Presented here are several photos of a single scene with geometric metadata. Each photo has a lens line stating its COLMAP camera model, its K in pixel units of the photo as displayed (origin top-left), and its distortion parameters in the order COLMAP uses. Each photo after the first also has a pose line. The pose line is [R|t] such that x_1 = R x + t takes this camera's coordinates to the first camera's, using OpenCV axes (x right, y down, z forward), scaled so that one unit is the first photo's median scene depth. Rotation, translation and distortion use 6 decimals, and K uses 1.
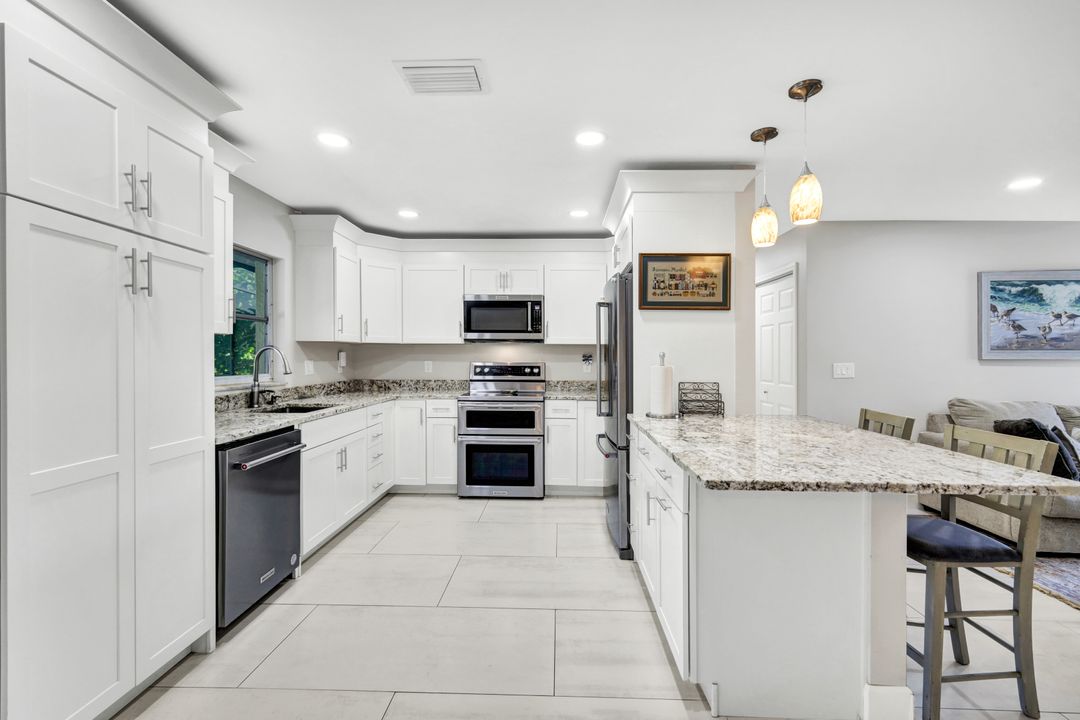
lens RADIAL K [[472.3, 0, 548.6], [0, 472.3, 359.7], [0, 0, 1]] dist [0.002108, 0.000254]
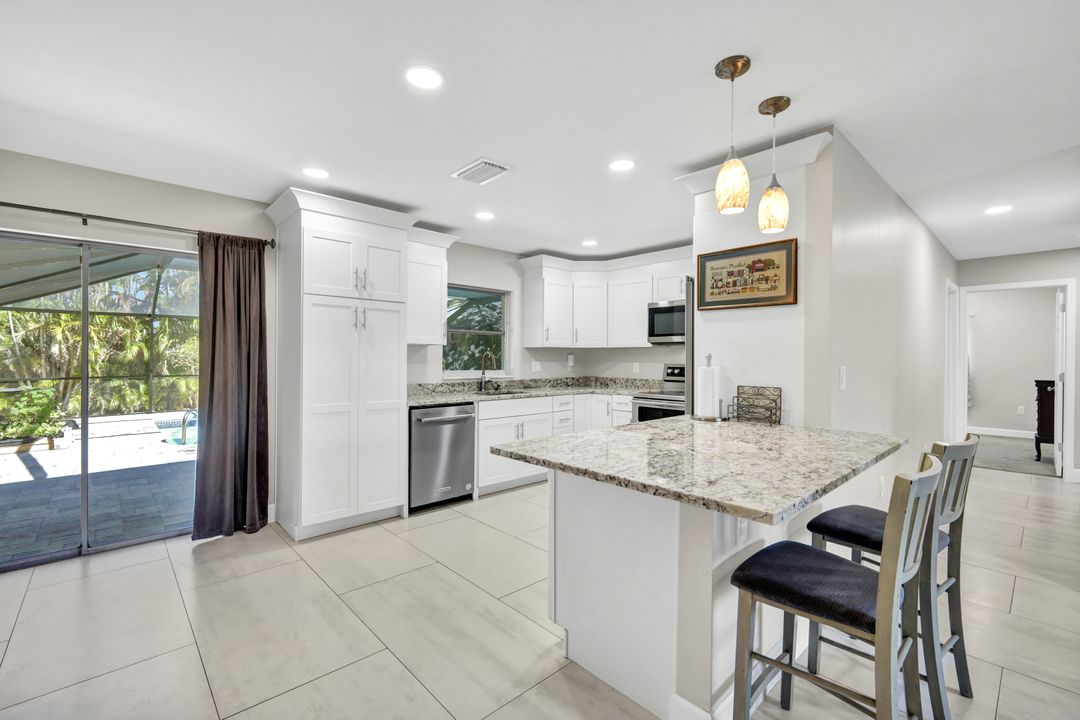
lens RADIAL K [[467.1, 0, 537.1], [0, 467.1, 359.3], [0, 0, 1]] dist [0.000459, -0.000049]
pose [[0.699926, 0.000388, -0.714215, 0.477367], [-0.005283, 0.999975, -0.004634, 0.001962], [0.714196, 0.007017, 0.699911, 0.046985]]
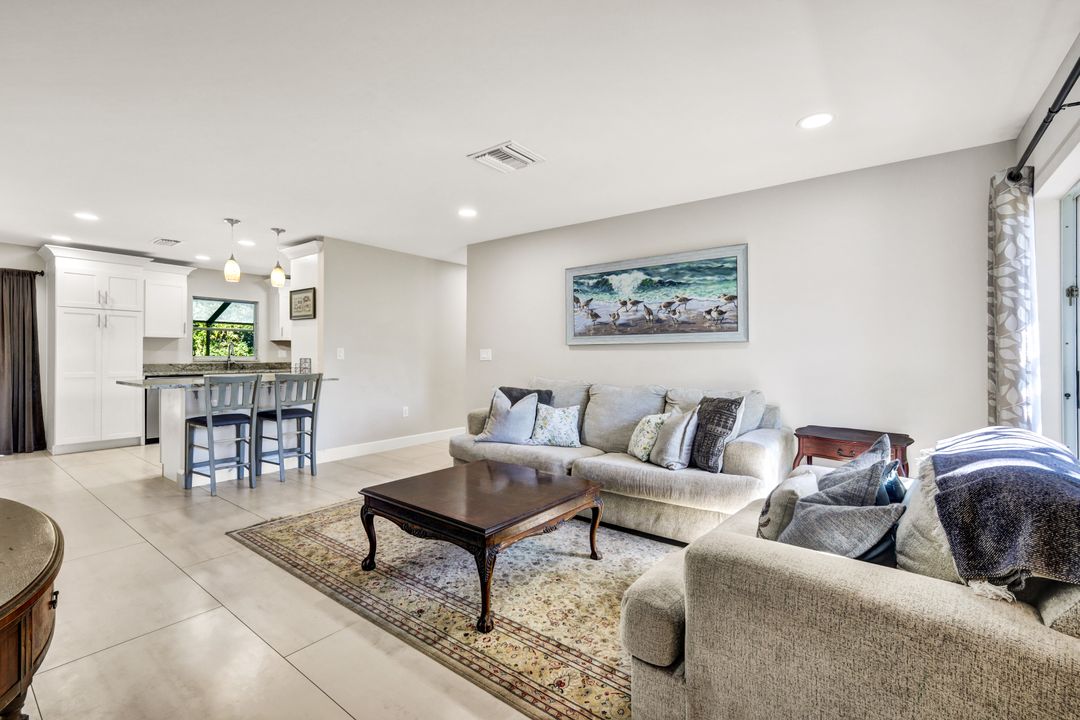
lens RADIAL K [[467.1, 0, 537.1], [0, 467.1, 359.3], [0, 0, 1]] dist [0.000459, -0.000049]
pose [[0.813353, 0.003516, -0.581759, 1.523644], [-0.003448, 0.999993, 0.001223, 0.033371], [0.581760, 0.001011, 0.813360, 0.030047]]
